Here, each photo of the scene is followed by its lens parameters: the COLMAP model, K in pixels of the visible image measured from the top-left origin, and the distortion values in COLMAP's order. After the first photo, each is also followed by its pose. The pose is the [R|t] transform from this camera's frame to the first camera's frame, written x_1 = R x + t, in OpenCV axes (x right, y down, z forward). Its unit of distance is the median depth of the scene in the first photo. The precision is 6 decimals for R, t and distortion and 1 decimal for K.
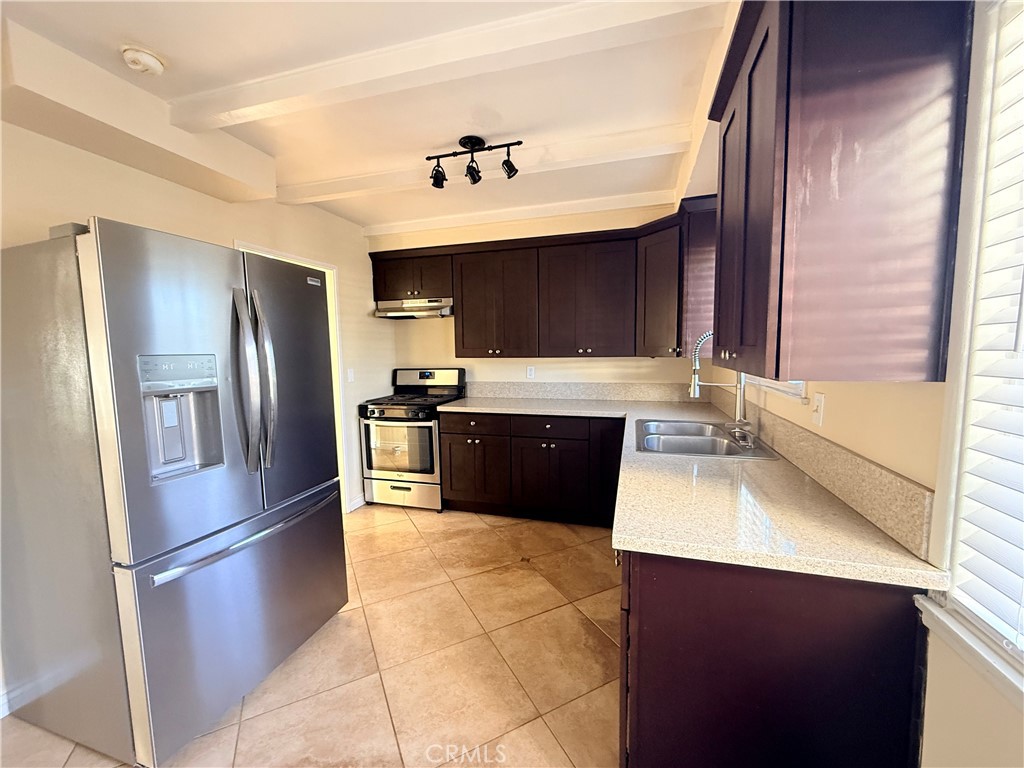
lens RADIAL K [[406.0, 0, 511.3], [0, 406.0, 384.4], [0, 0, 1]] dist [-0.002076, 0.000831]
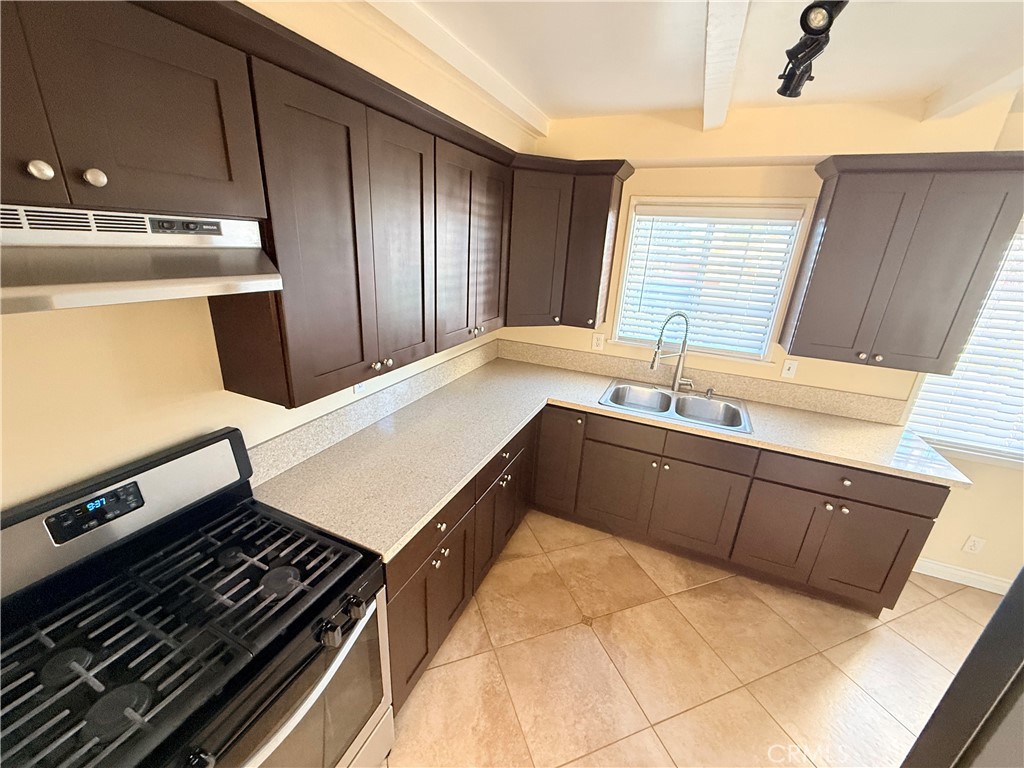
lens RADIAL K [[406.0, 0, 507.2], [0, 406.0, 383.1], [0, 0, 1]] dist [-0.002076, 0.000831]
pose [[0.128384, -0.309534, 0.942182, -0.502359], [0.038965, 0.950884, 0.307084, -0.215816], [-0.990959, -0.002712, 0.134140, 0.909958]]
